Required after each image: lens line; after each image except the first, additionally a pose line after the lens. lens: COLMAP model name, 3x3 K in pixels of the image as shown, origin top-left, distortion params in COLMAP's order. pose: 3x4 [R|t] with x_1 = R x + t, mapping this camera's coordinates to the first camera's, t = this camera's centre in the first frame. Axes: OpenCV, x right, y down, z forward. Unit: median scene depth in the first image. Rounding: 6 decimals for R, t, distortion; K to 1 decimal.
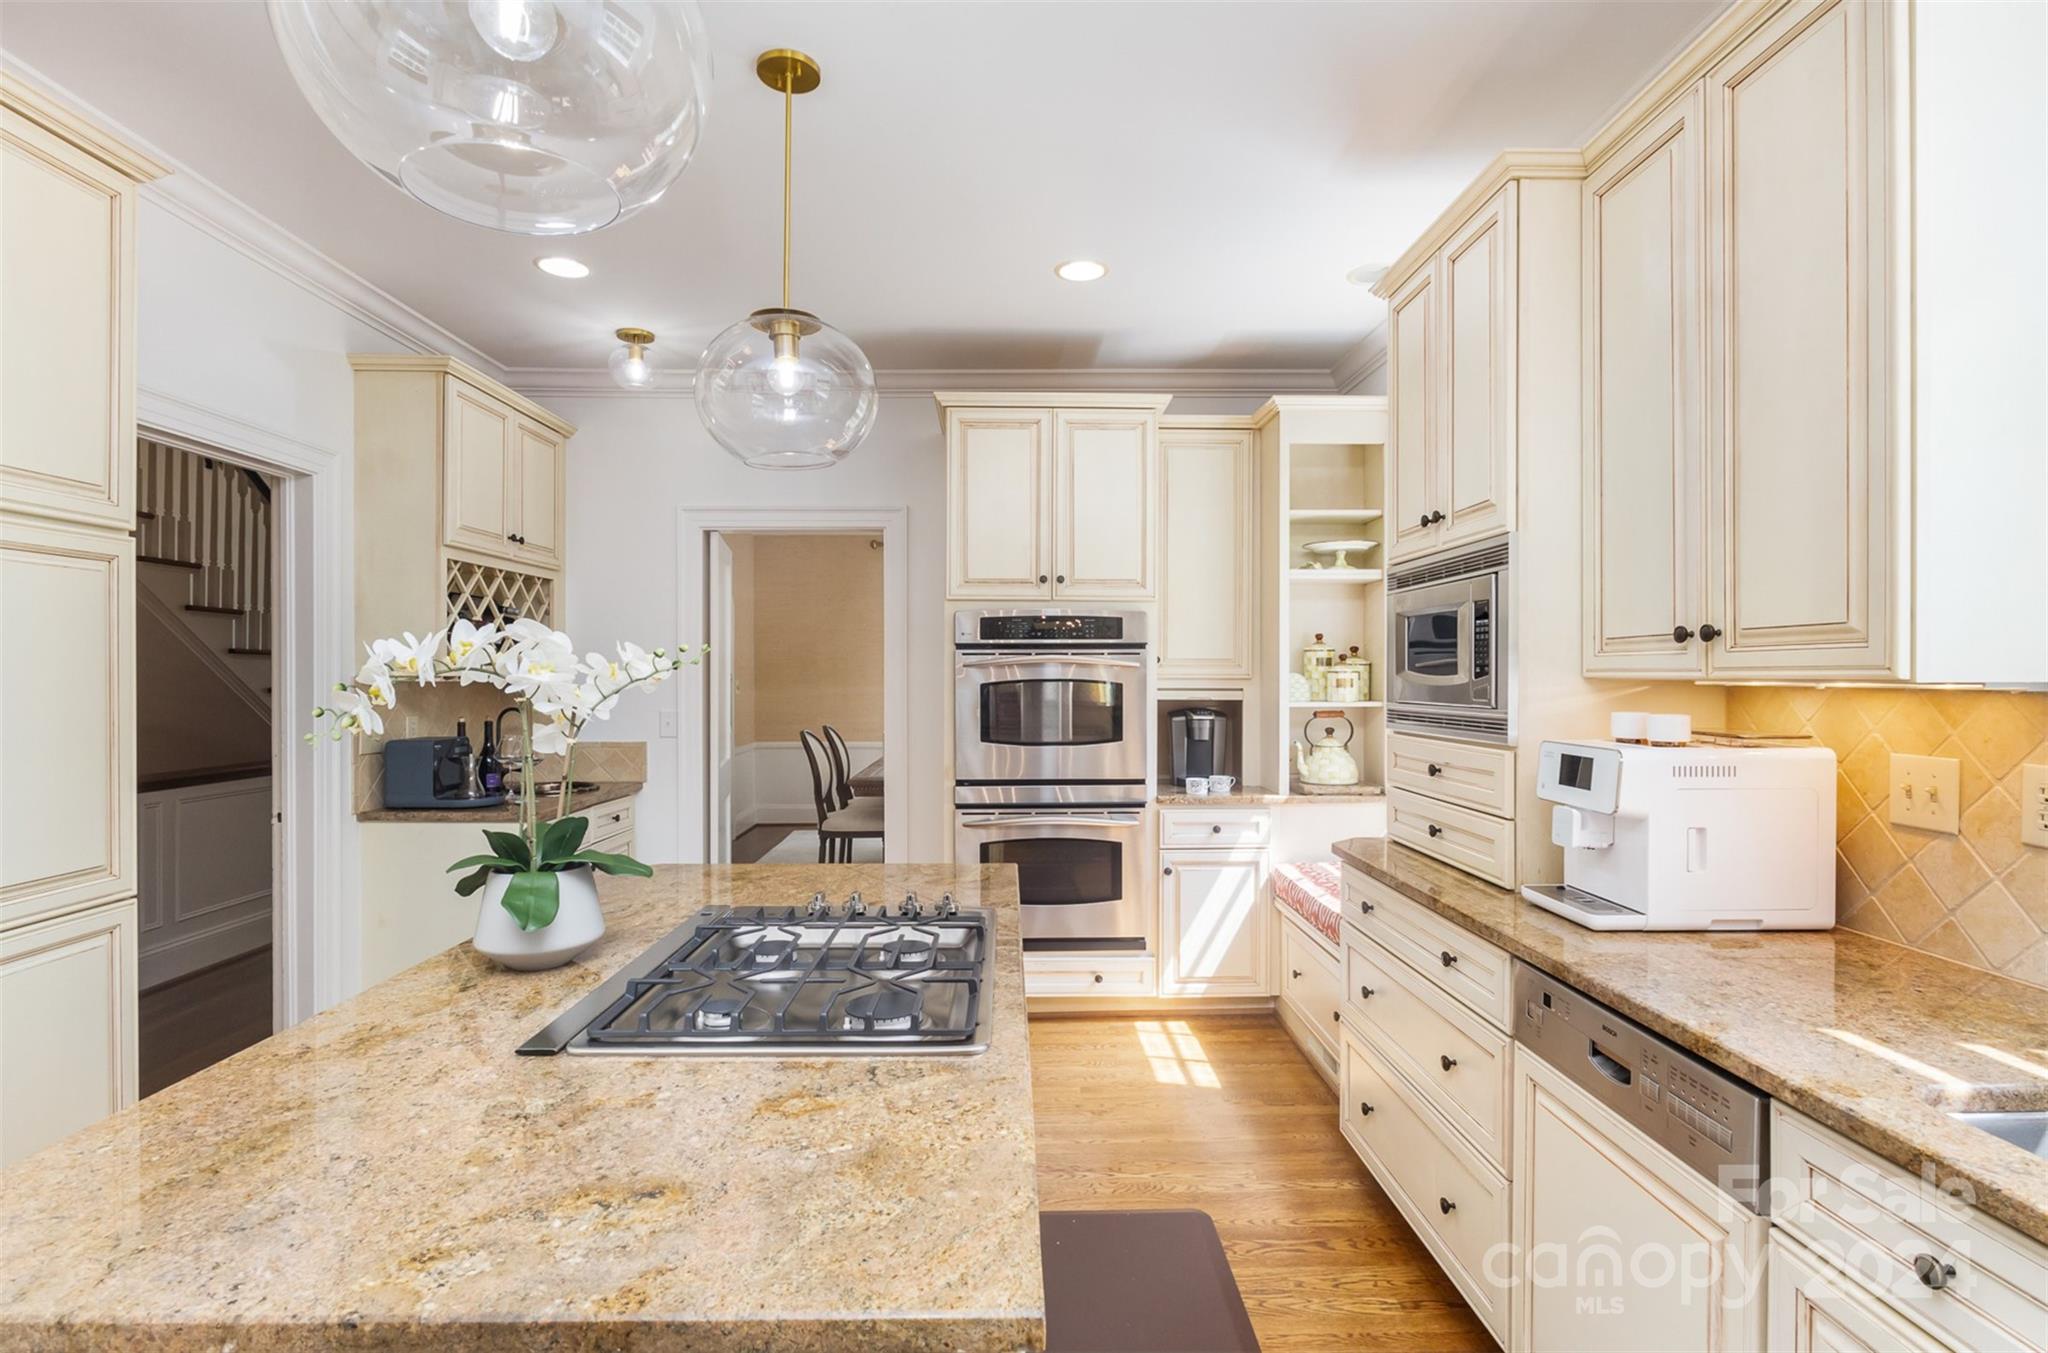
lens RADIAL K [[976.3, 0, 1022.8], [0, 976.3, 675.9], [0, 0, 1]] dist [0.004444, 0.002750]
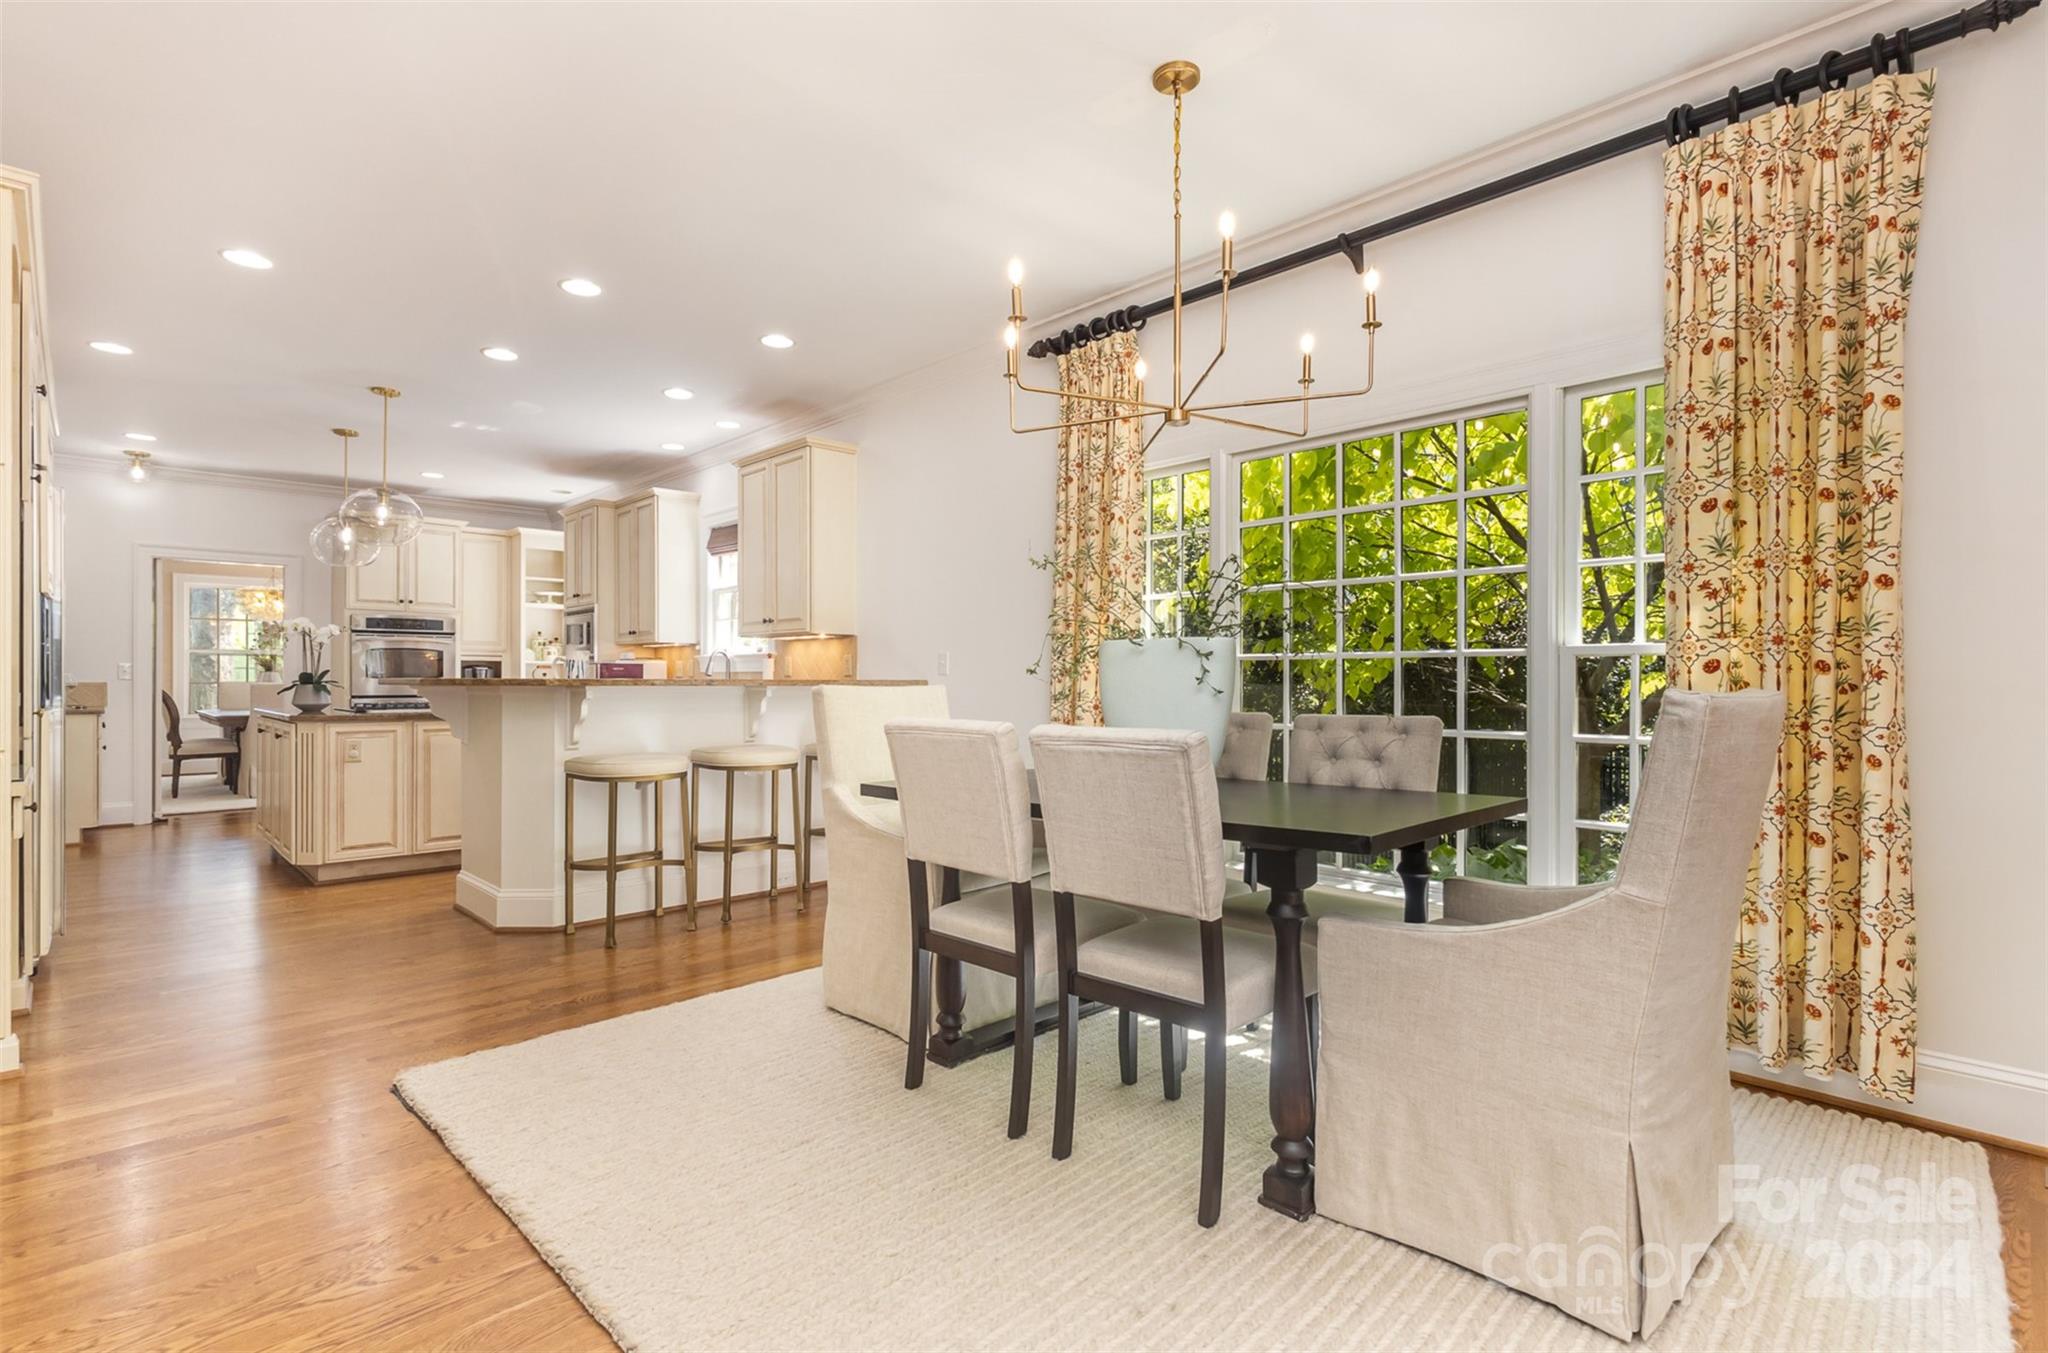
lens RADIAL K [[976.3, 0, 1025.4], [0, 976.3, 684.8], [0, 0, 1]] dist [0.004444, 0.002750]
pose [[0.725131, -0.002727, 0.688606, -0.451353], [0.000917, 0.999995, 0.002995, 0.076579], [-0.688611, -0.001541, 0.725130, -1.452695]]
